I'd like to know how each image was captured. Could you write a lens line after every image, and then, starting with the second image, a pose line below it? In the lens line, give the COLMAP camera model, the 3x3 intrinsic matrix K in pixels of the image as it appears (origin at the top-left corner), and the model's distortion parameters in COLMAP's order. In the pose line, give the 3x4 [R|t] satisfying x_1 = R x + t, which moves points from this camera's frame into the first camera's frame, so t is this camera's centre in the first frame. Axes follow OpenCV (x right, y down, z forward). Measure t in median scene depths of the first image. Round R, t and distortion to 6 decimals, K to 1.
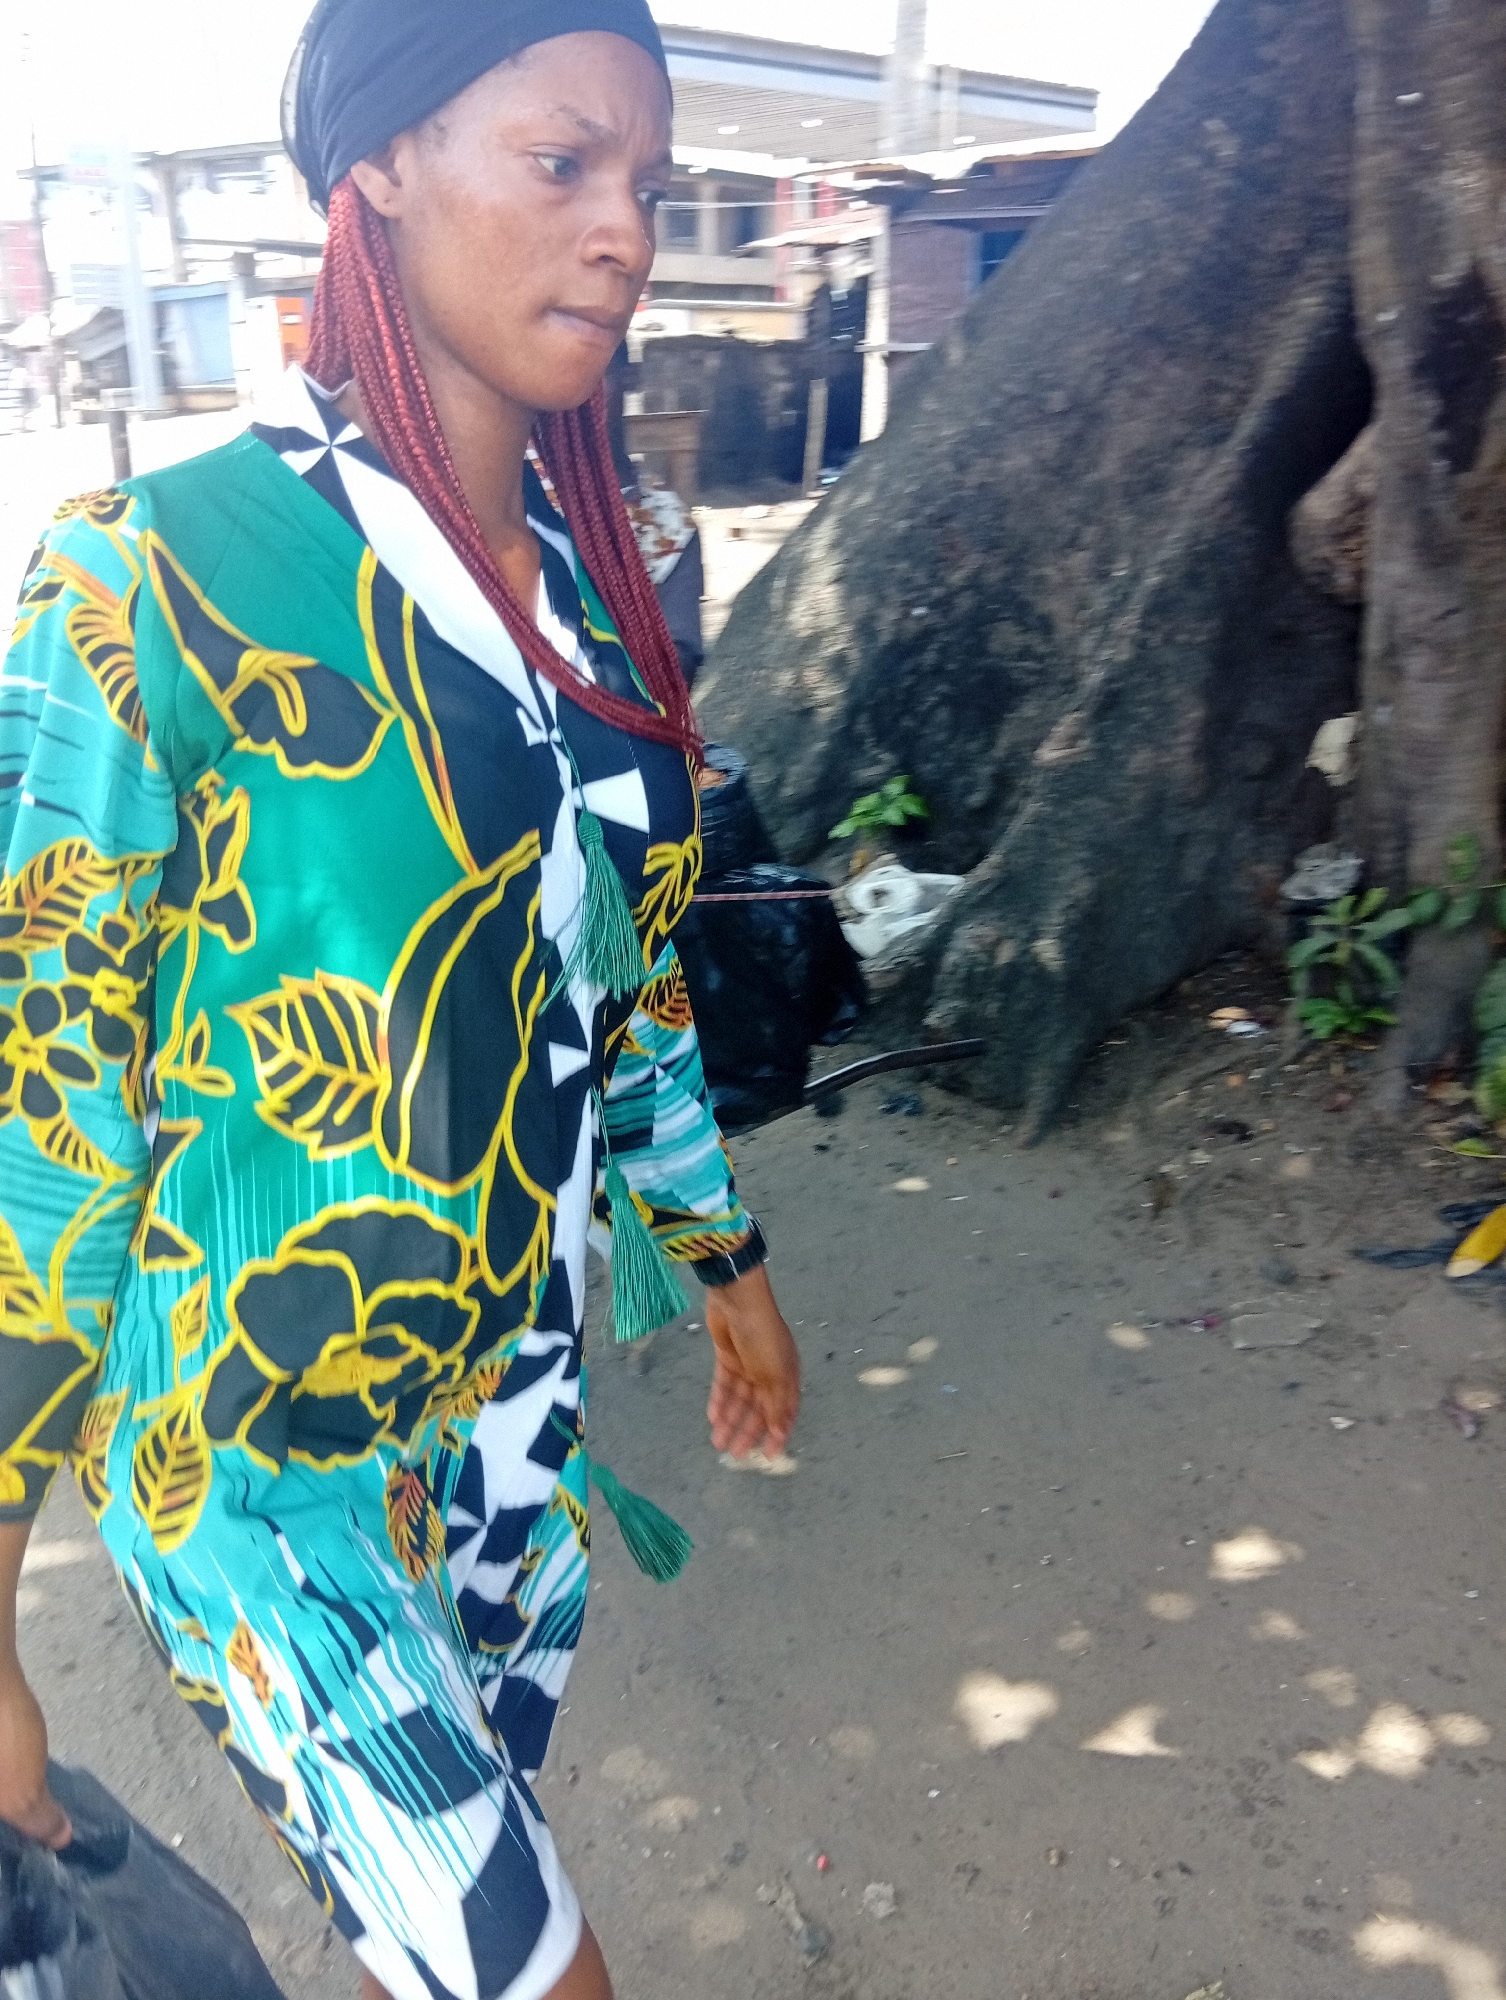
lens RADIAL K [[1580.9, 0, 753.0], [0, 1580.9, 1000.0], [0, 0, 1]] dist [-0.083543, 0.000934]
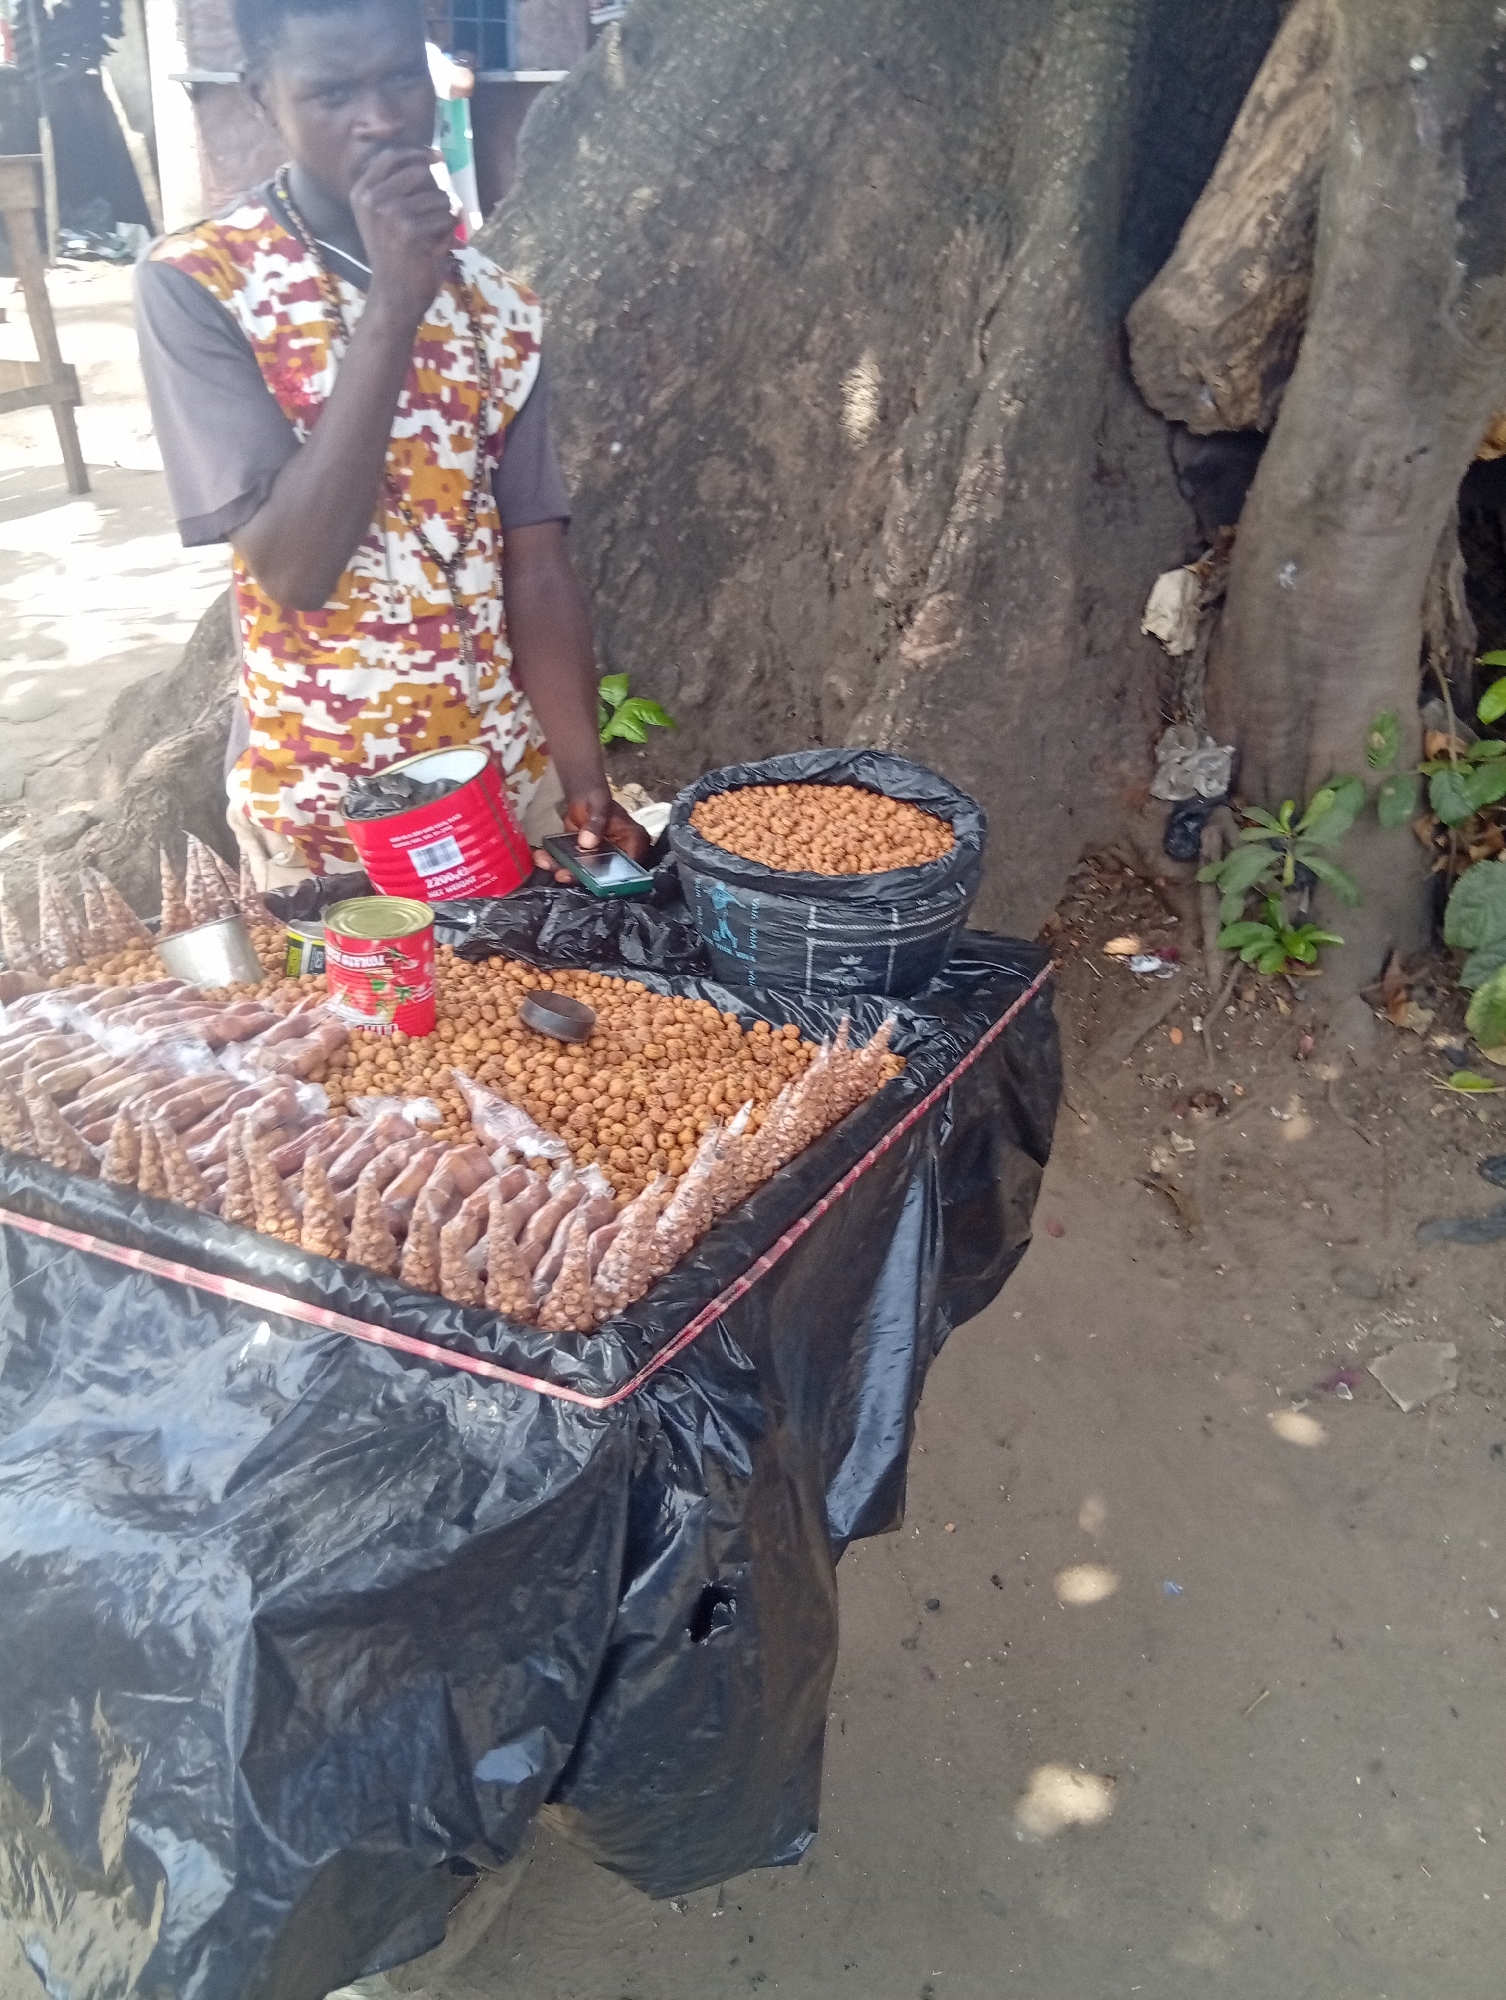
lens RADIAL K [[1598.4, 0, 753.0], [0, 1598.4, 1000.0], [0, 0, 1]] dist [0.043604, -0.142472]
pose [[0.901330, -0.160921, 0.402131, -0.192577], [0.111236, 0.983283, 0.144158, -0.094118], [-0.418607, -0.085202, 0.904162, 0.265461]]
